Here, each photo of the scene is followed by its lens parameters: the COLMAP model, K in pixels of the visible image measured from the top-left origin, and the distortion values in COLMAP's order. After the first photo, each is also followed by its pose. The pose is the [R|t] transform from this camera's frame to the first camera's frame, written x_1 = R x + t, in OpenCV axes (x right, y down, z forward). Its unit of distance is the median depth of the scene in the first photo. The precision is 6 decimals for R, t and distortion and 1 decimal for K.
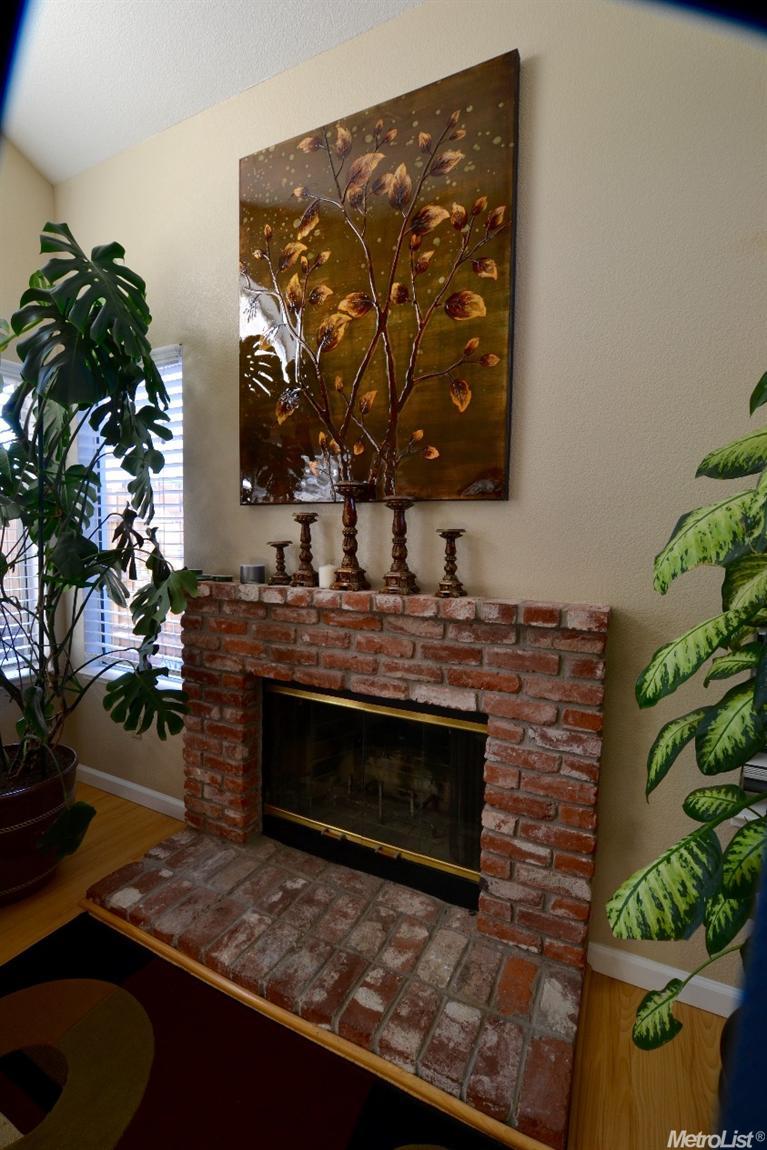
lens RADIAL K [[521.4, 0, 379.7], [0, 521.4, 579.8], [0, 0, 1]] dist [-0.025089, -0.000262]
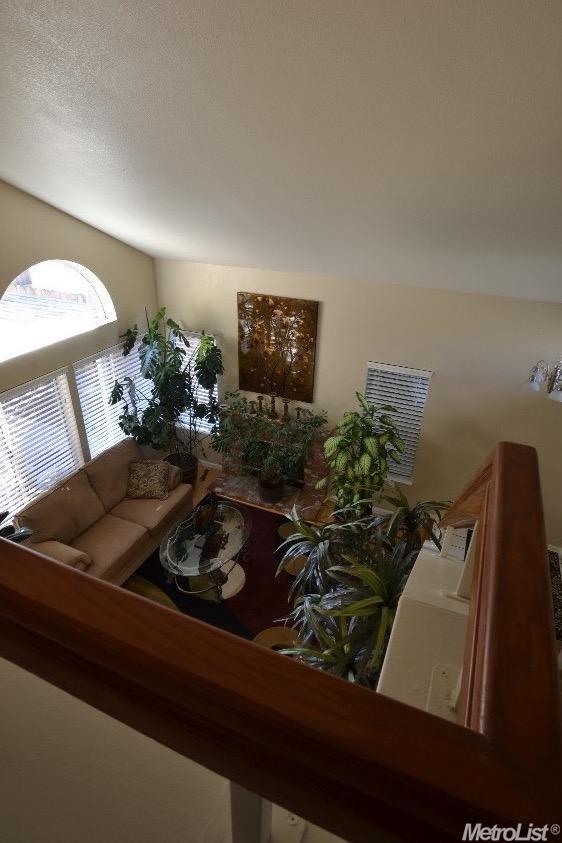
lens RADIAL K [[485.3, 0, 280.2], [0, 485.3, 421.1], [0, 0, 1]] dist [0.000663, 0.000010]
pose [[0.997955, -0.021269, 0.060285, -0.235096], [-0.003272, 0.924801, 0.380438, -1.409748], [-0.063843, -0.379857, 0.922839, -2.485612]]
